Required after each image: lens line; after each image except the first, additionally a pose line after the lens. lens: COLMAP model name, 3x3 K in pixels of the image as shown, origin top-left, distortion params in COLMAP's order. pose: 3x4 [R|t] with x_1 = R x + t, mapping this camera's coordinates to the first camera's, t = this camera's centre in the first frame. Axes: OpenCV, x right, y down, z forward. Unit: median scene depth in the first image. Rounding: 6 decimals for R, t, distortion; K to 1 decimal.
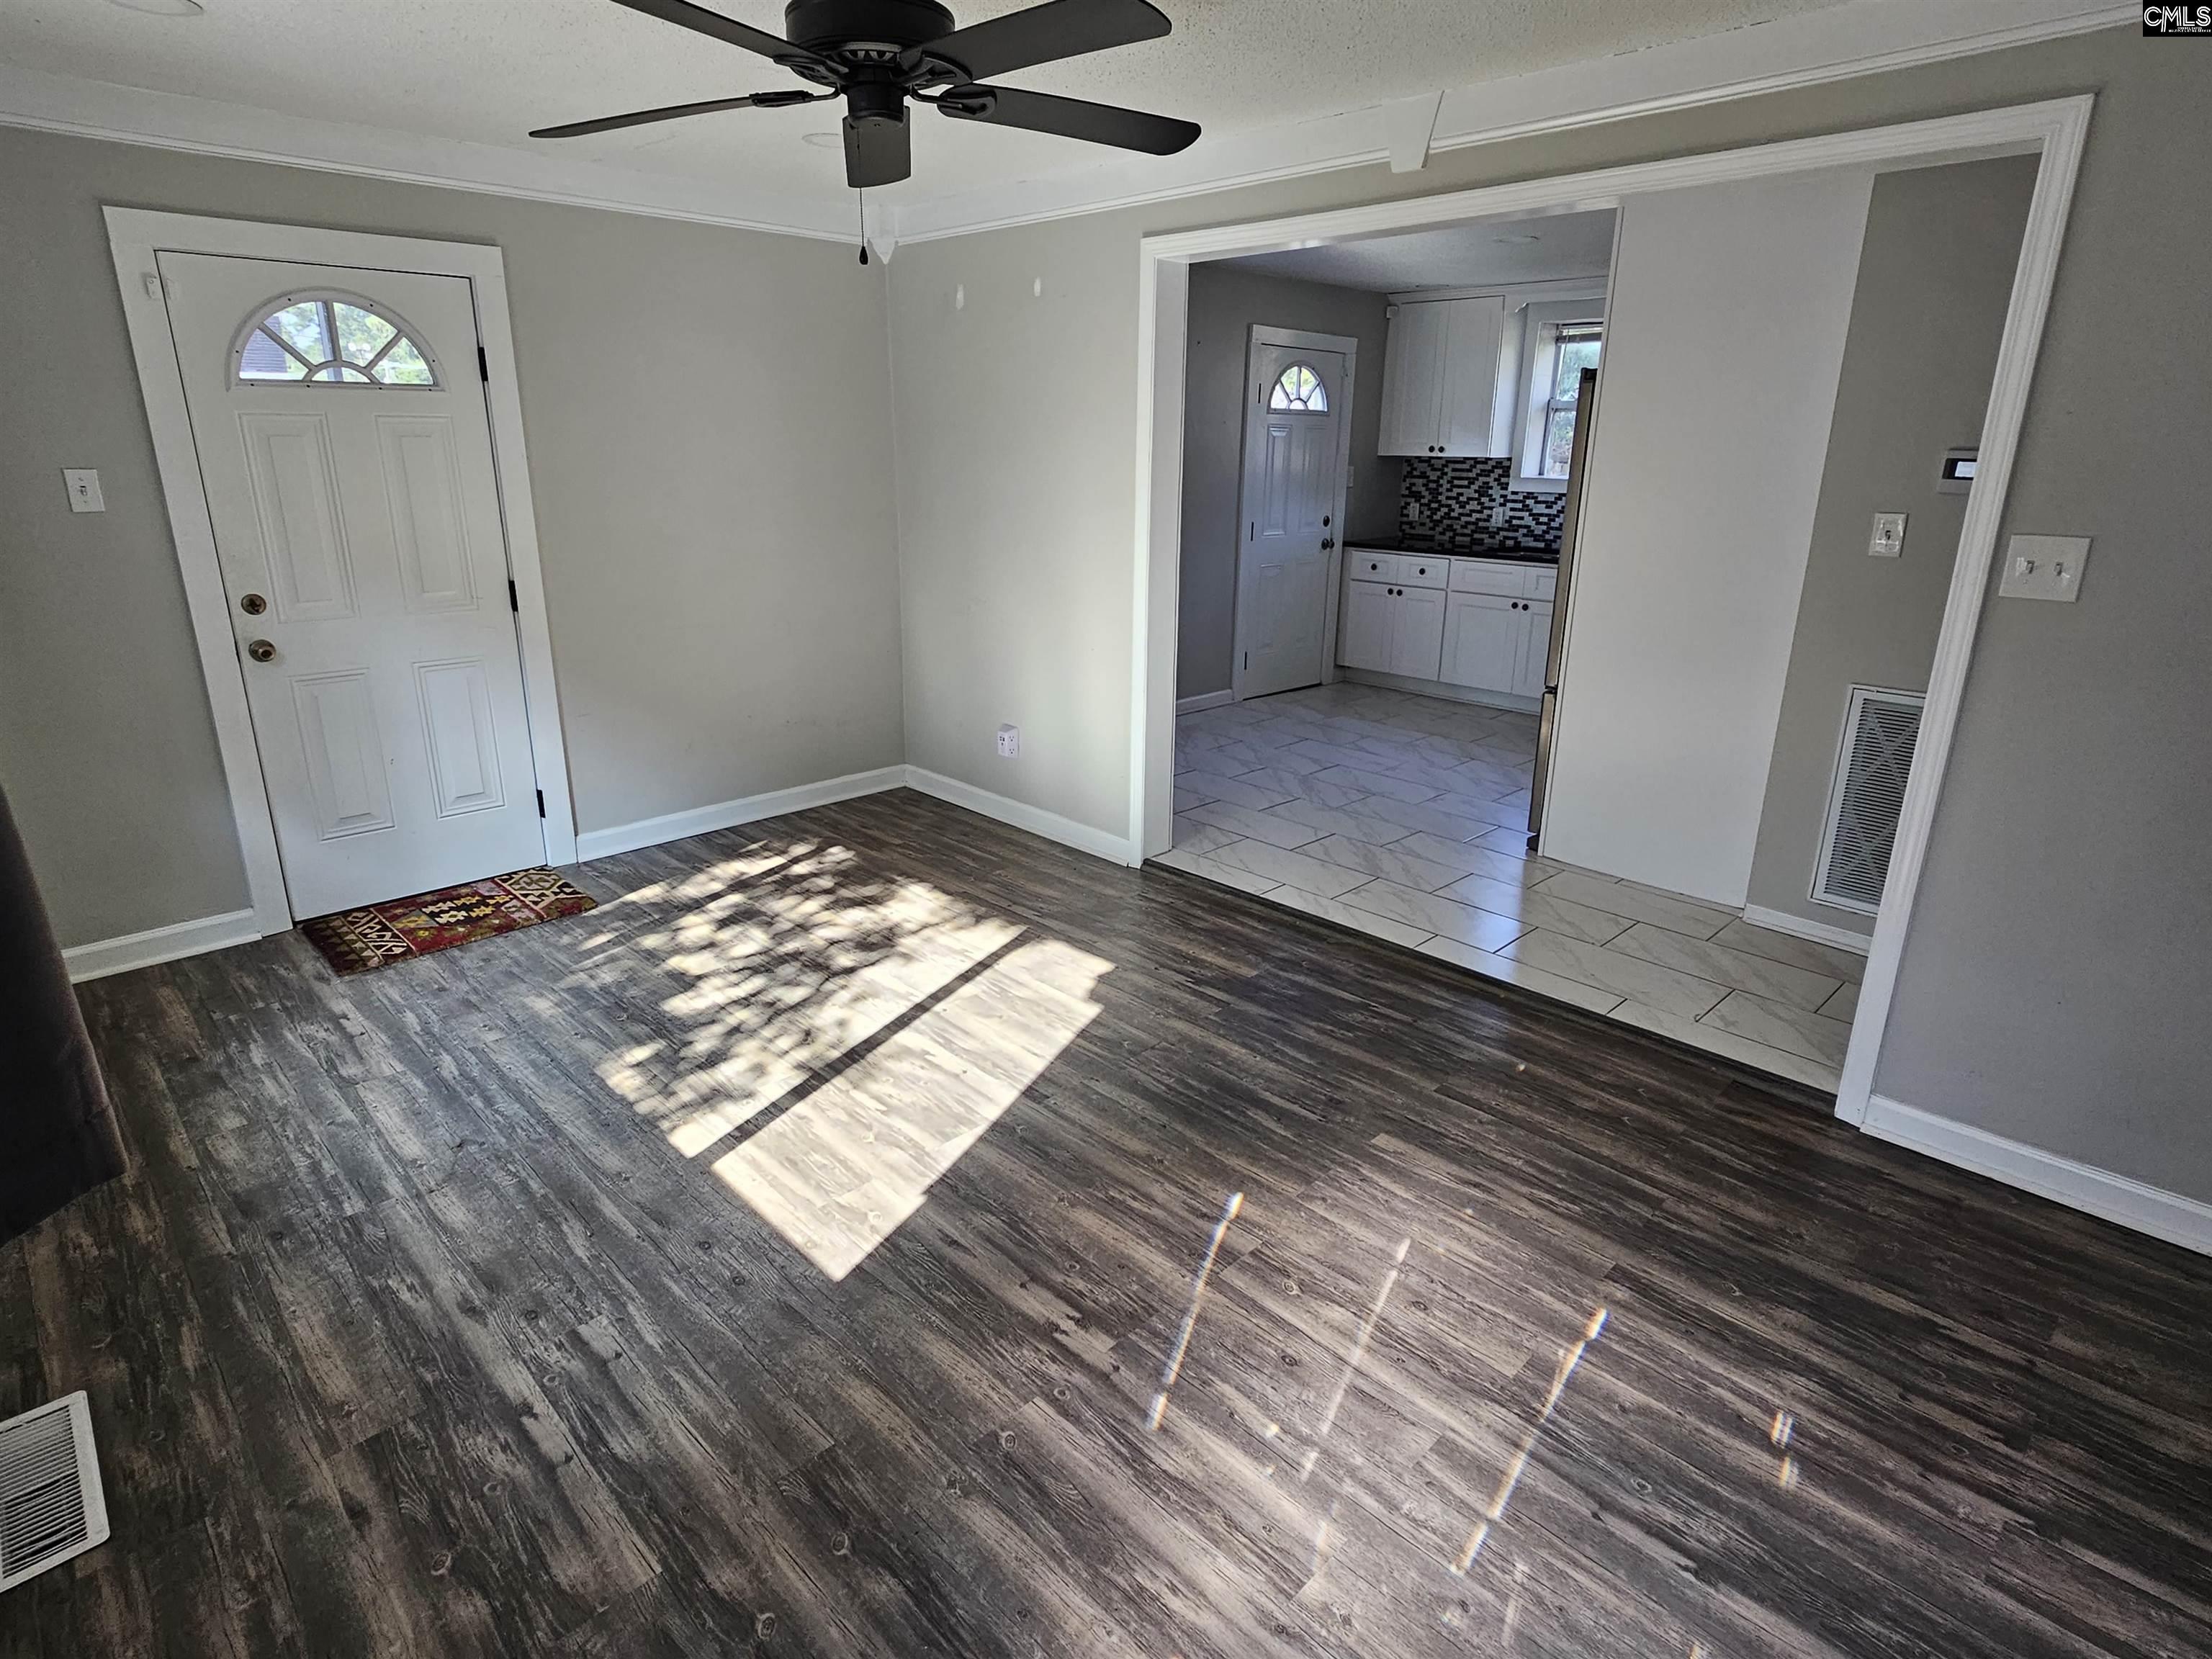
lens RADIAL K [[1177.4, 0, 1095.1], [0, 1177.4, 814.7], [0, 0, 1]] dist [-0.001092, 0.000277]
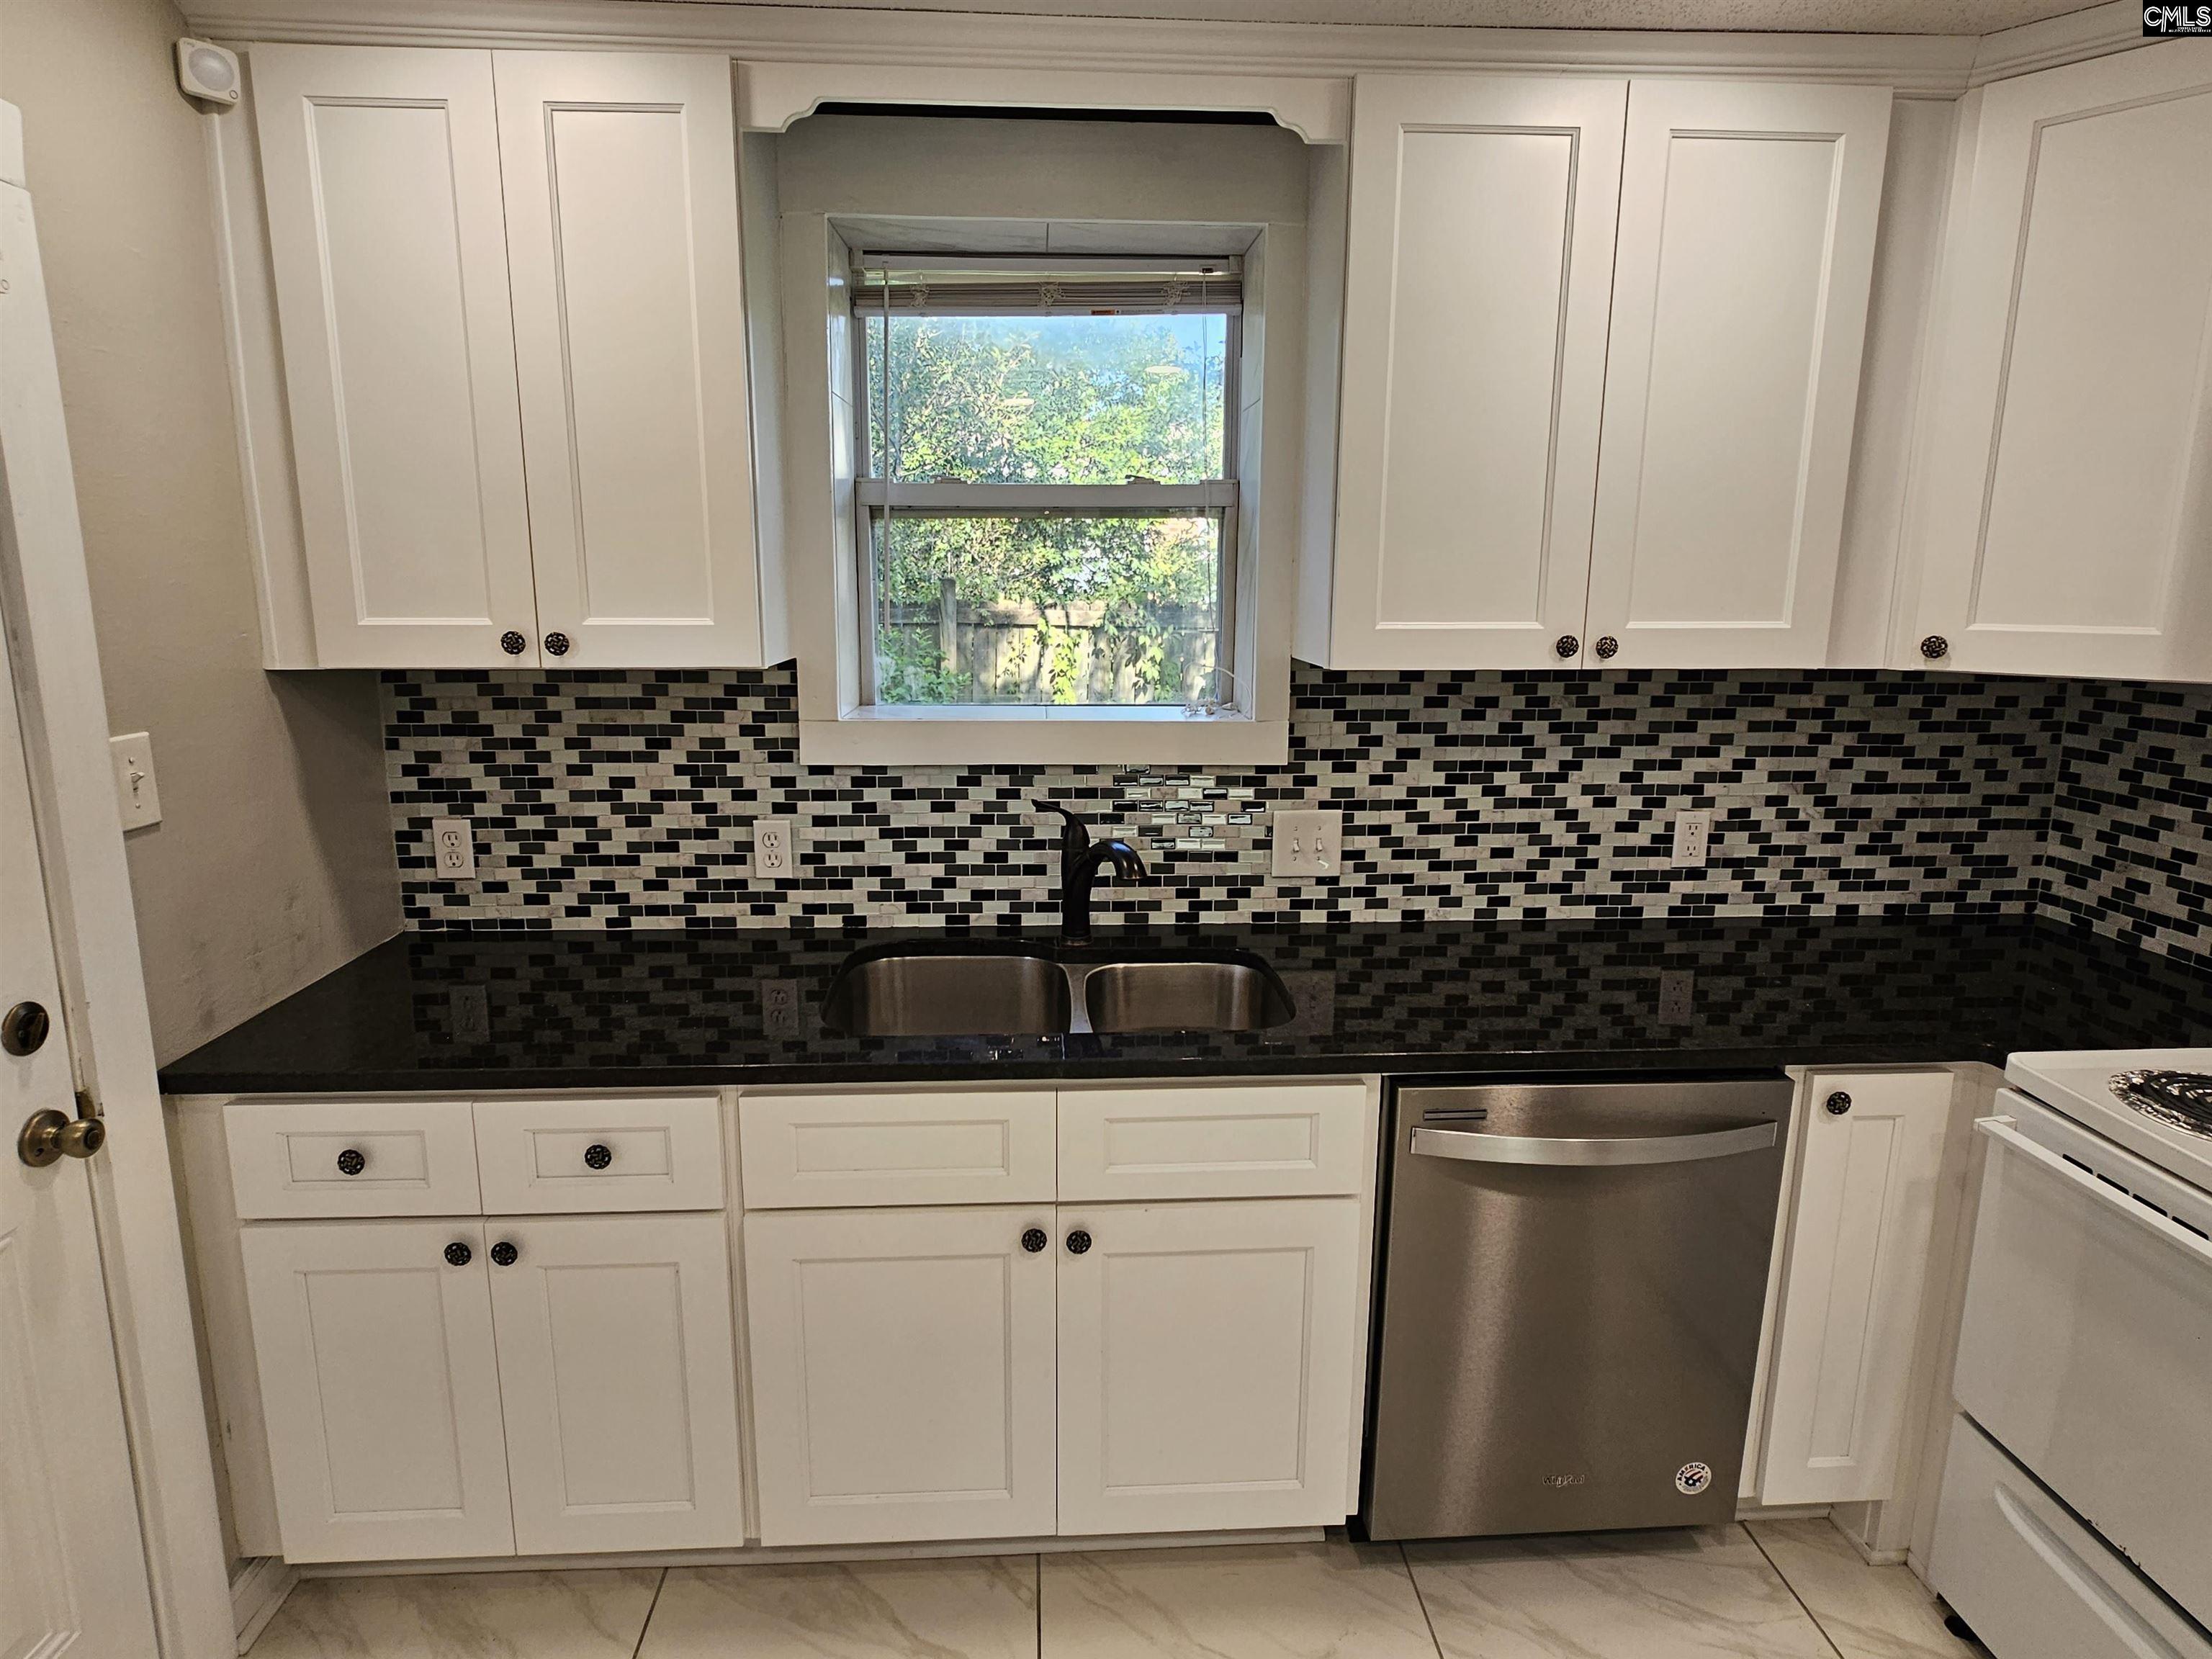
lens RADIAL K [[1177.4, 0, 1092.9], [0, 1177.4, 792.2], [0, 0, 1]] dist [-0.001092, 0.000277]
pose [[0.660026, -0.138041, 0.738451, 0.390786], [0.230872, 0.972675, -0.024528, -0.540184], [-0.714887, 0.186677, 0.673860, 1.649053]]
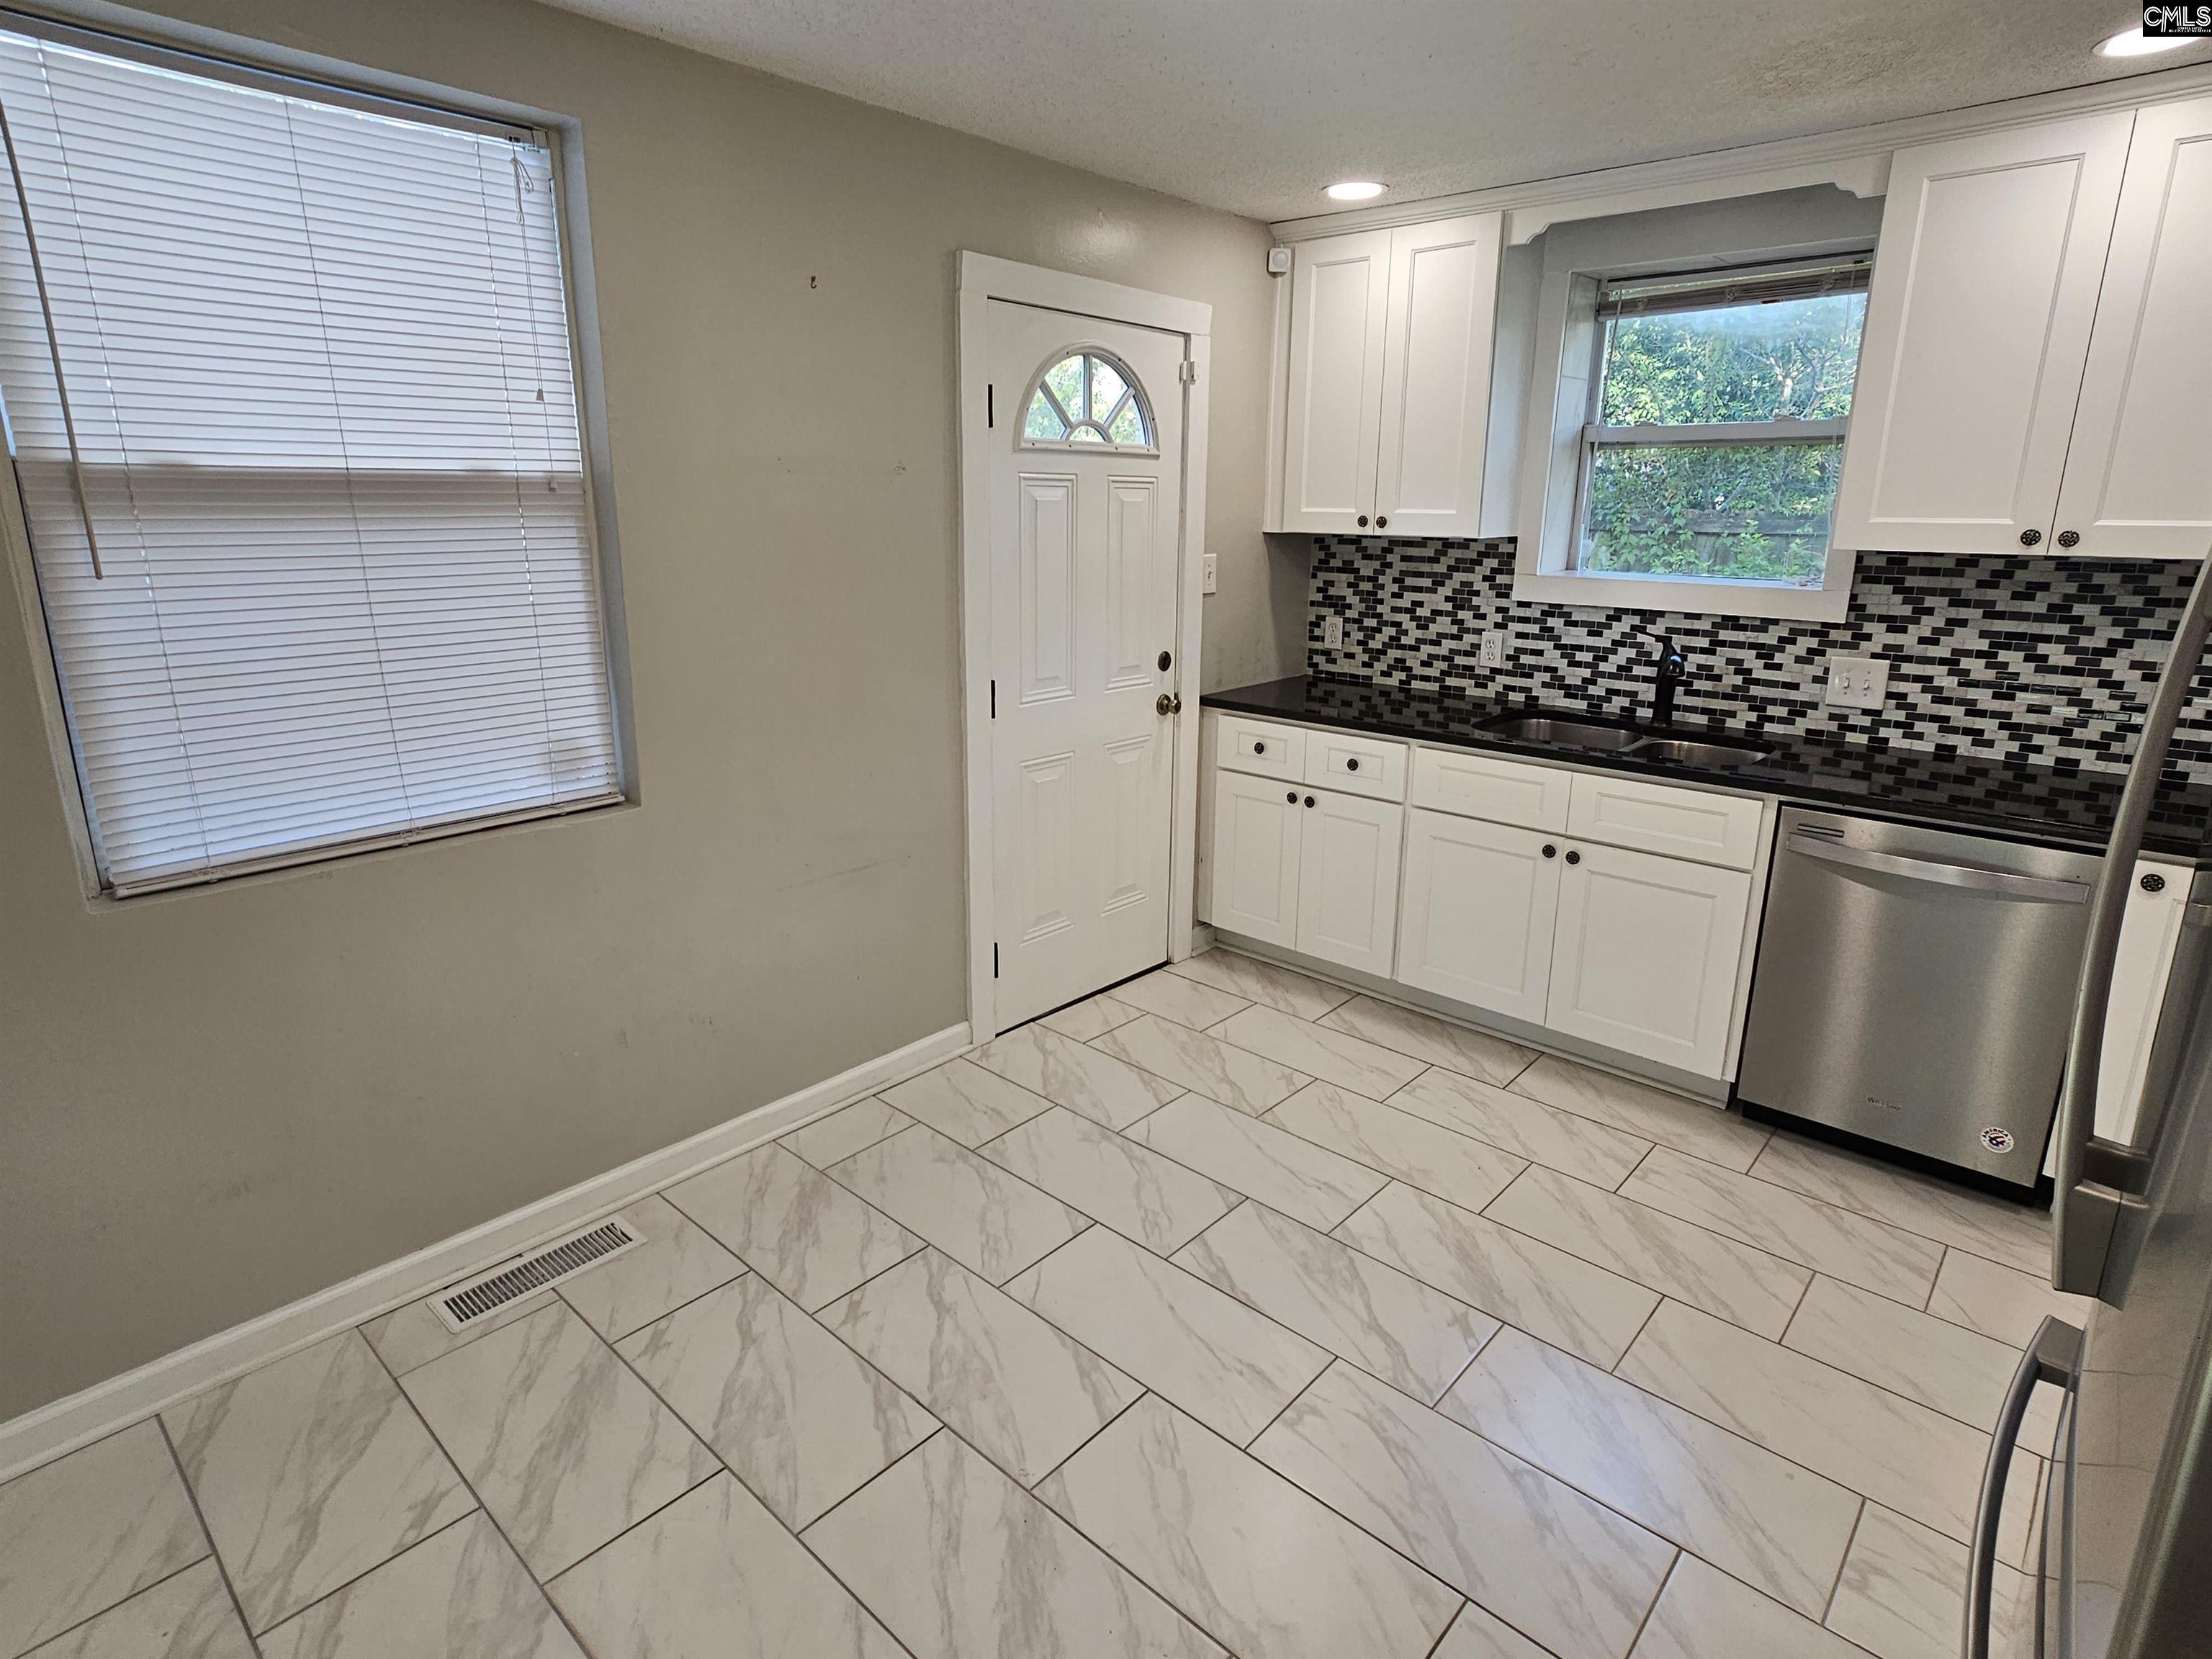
lens RADIAL K [[1177.4, 0, 1091.2], [0, 1177.4, 806.2], [0, 0, 1]] dist [-0.001092, 0.000277]
pose [[0.998361, -0.018128, 0.054280, 0.303308], [0.020830, 0.998550, -0.049643, -0.361398], [-0.053301, 0.050692, 0.997291, 1.105856]]
